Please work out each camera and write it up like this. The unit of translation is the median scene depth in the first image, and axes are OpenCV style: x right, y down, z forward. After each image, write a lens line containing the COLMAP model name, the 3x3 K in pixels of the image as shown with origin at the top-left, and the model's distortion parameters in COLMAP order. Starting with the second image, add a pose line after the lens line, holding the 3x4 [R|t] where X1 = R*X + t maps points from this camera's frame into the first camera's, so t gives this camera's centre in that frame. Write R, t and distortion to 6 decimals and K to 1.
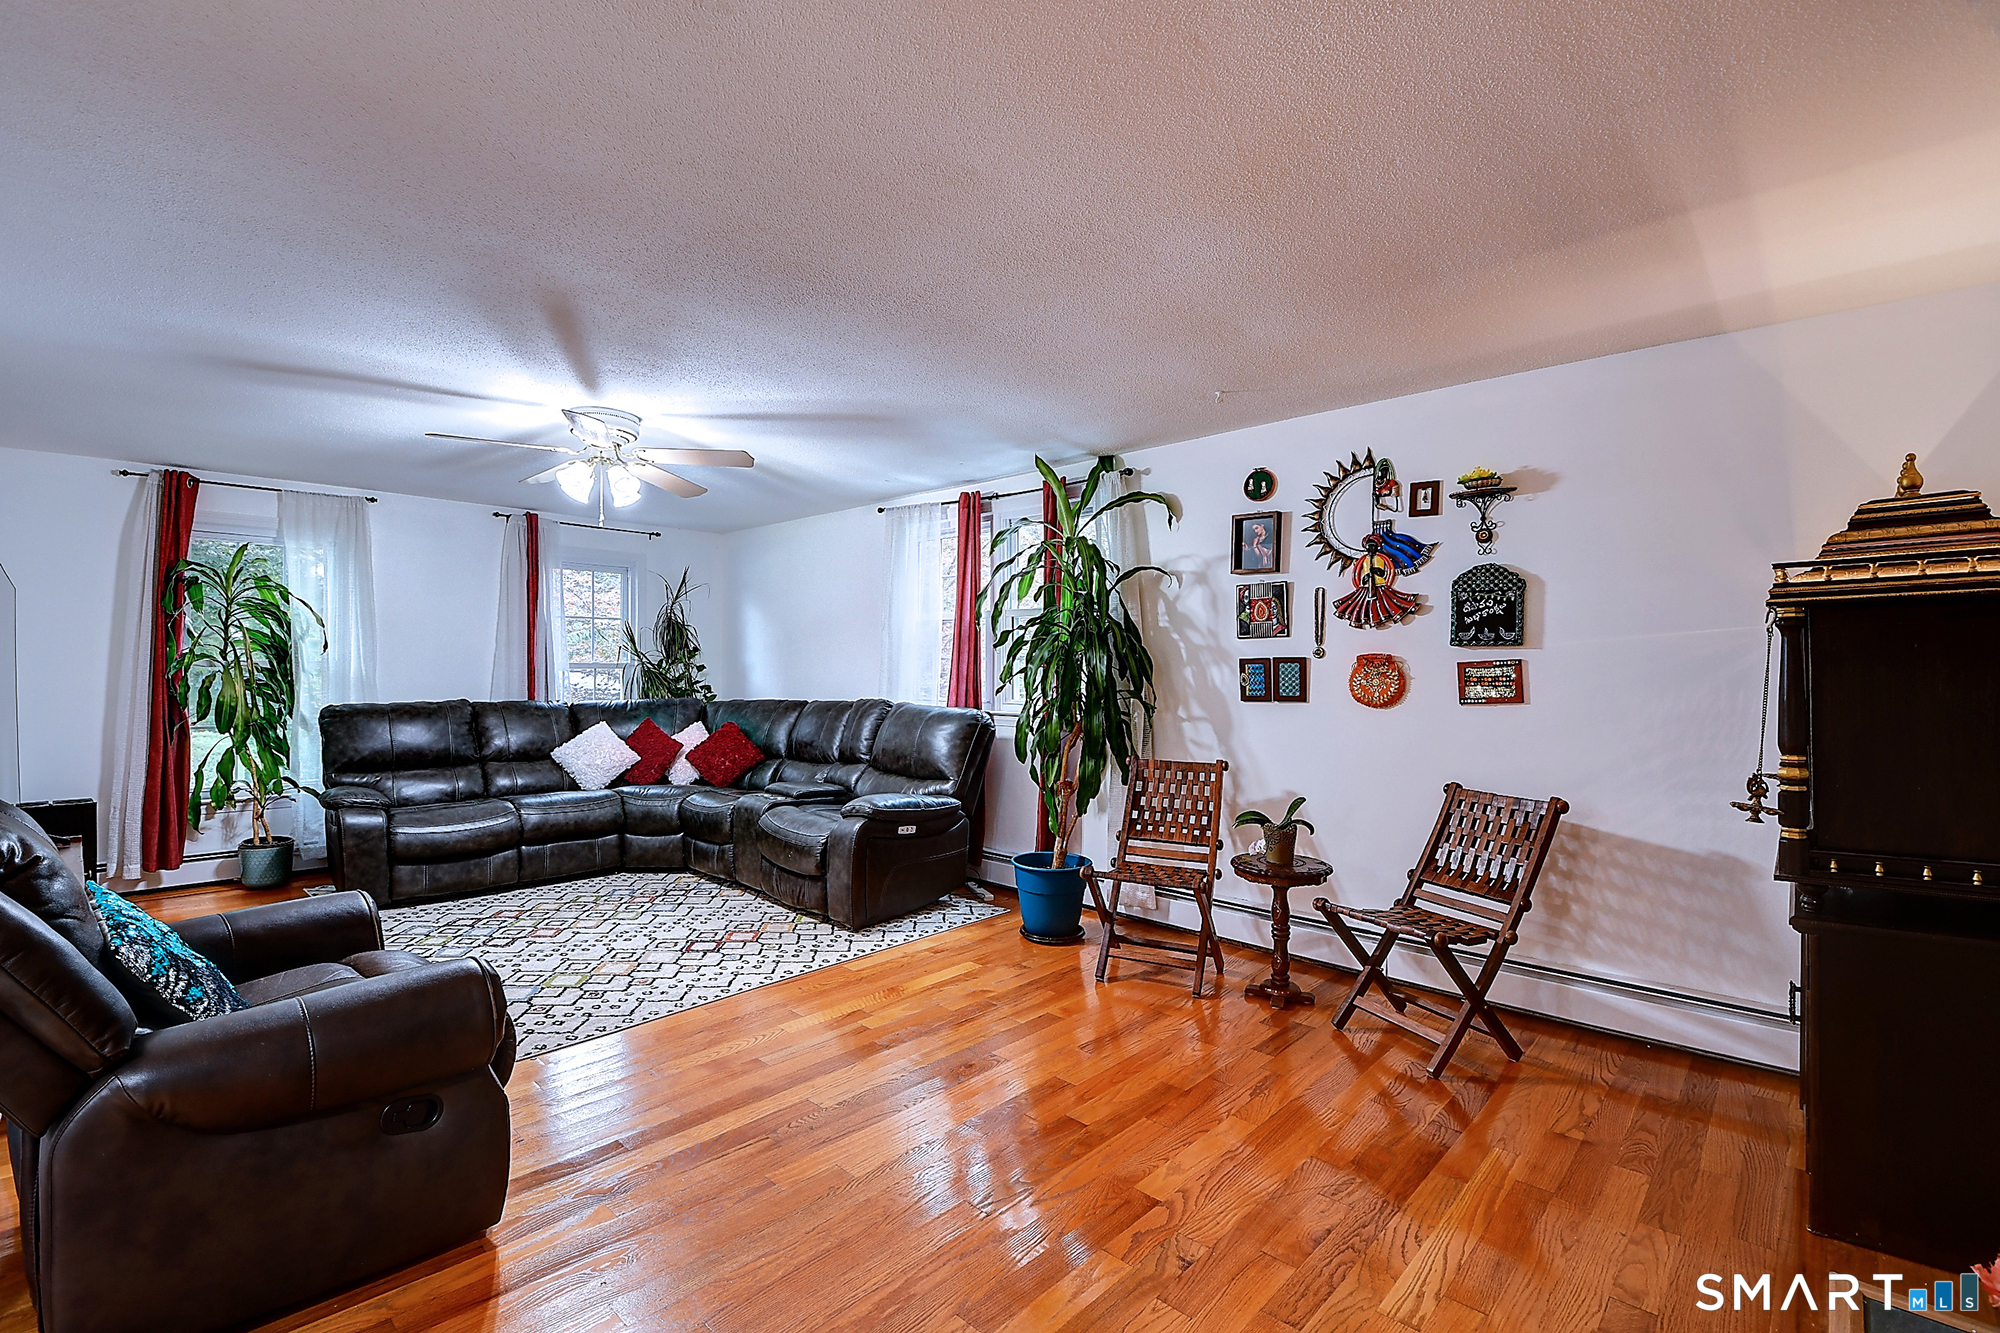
lens RADIAL K [[886.5, 0, 938.9], [0, 886.5, 669.7], [0, 0, 1]] dist [-0.008483, -0.006609]
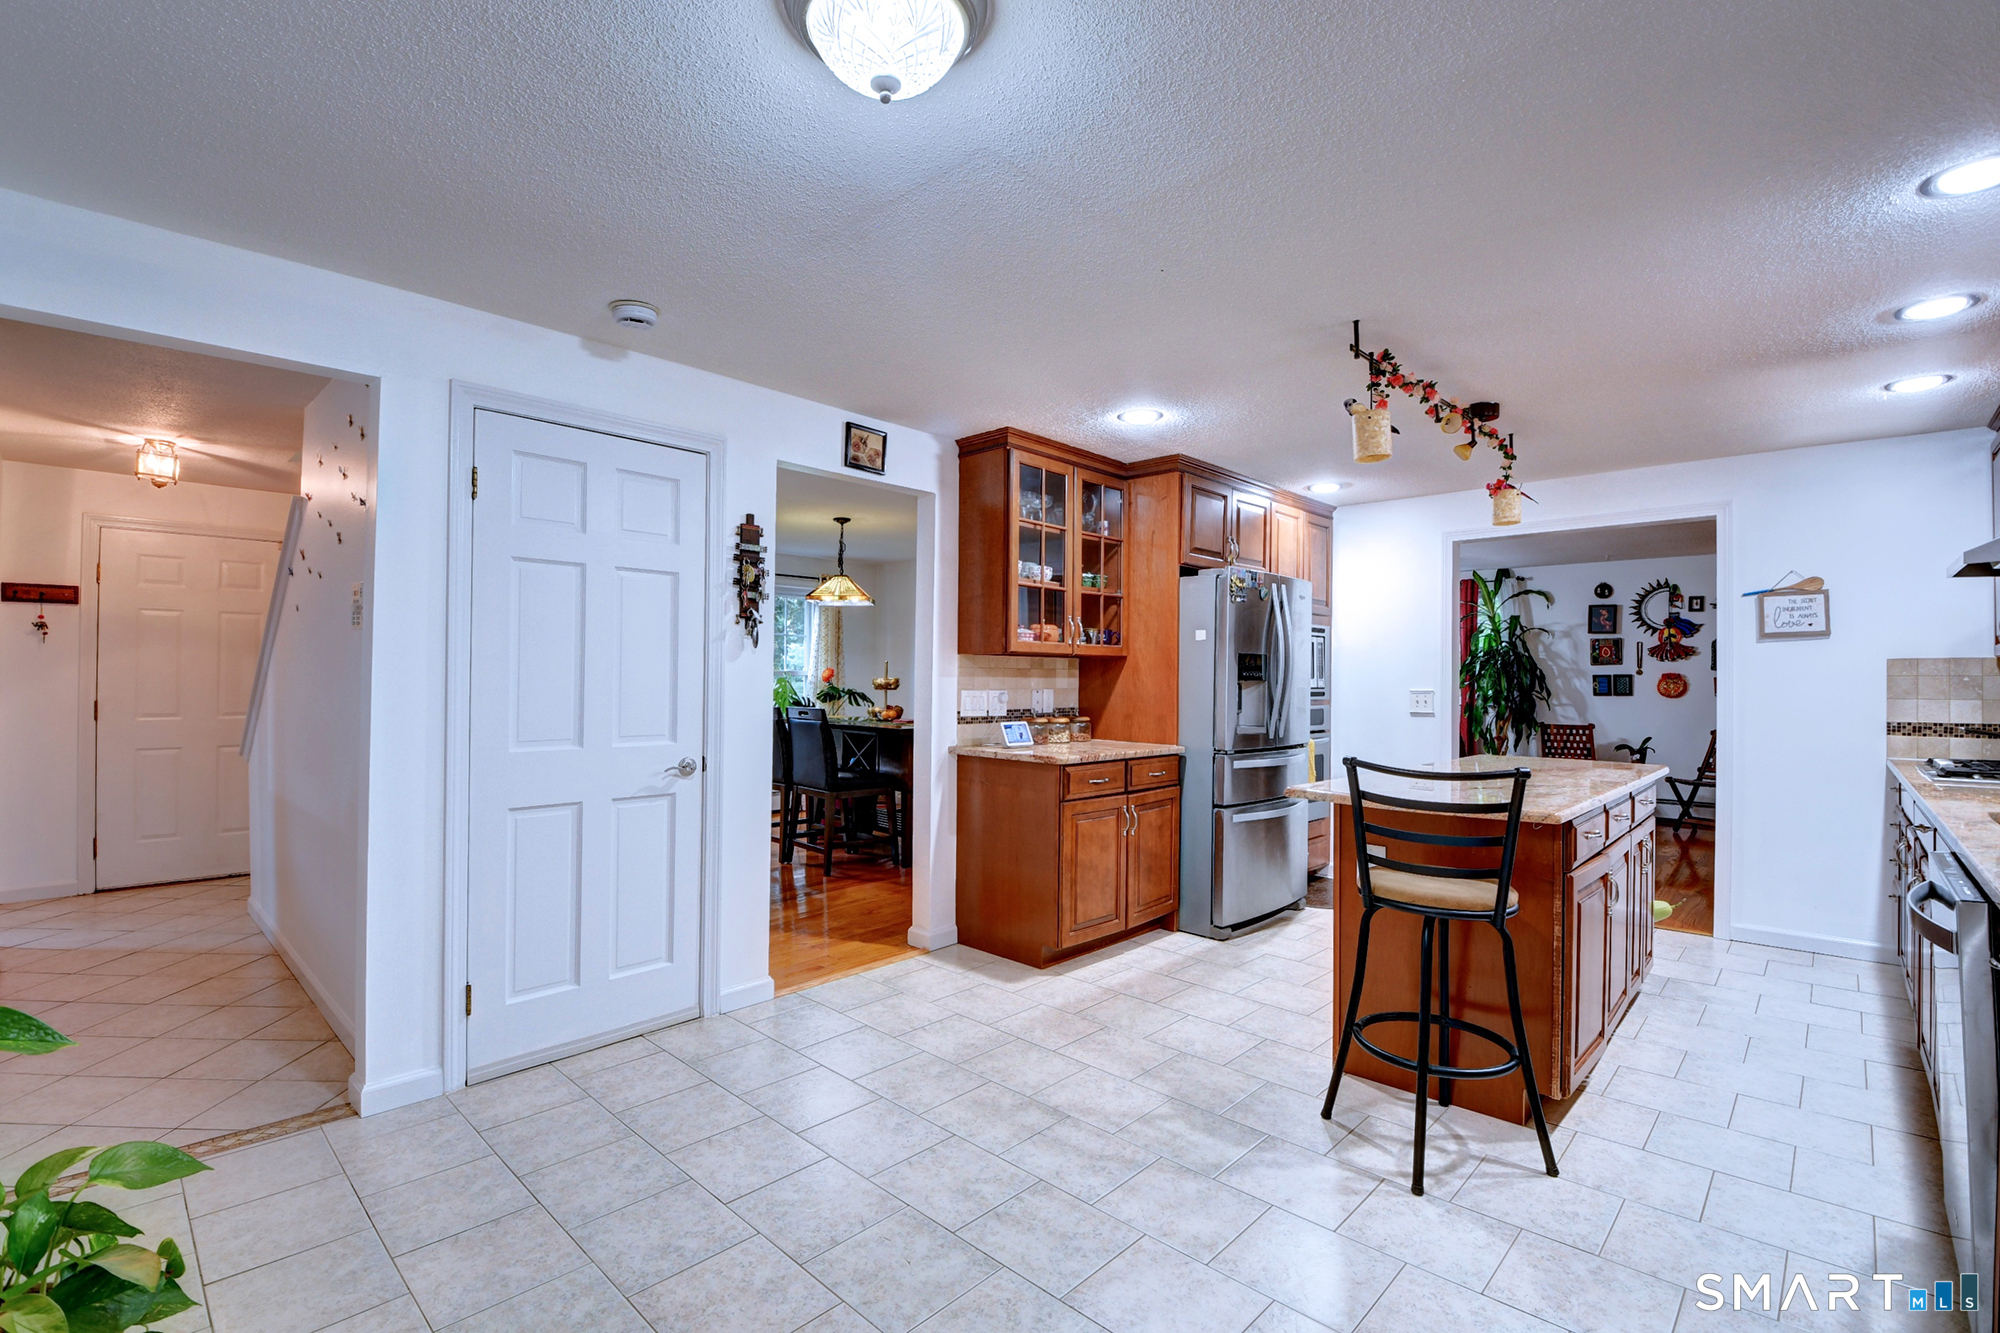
lens RADIAL K [[886.5, 0, 970.0], [0, 886.5, 664.8], [0, 0, 1]] dist [-0.008483, -0.006609]
pose [[0.999961, 0.003703, 0.007992, -1.175654], [-0.003595, 0.999902, -0.013555, -0.002896], [-0.008041, 0.013526, 0.999876, -1.083884]]
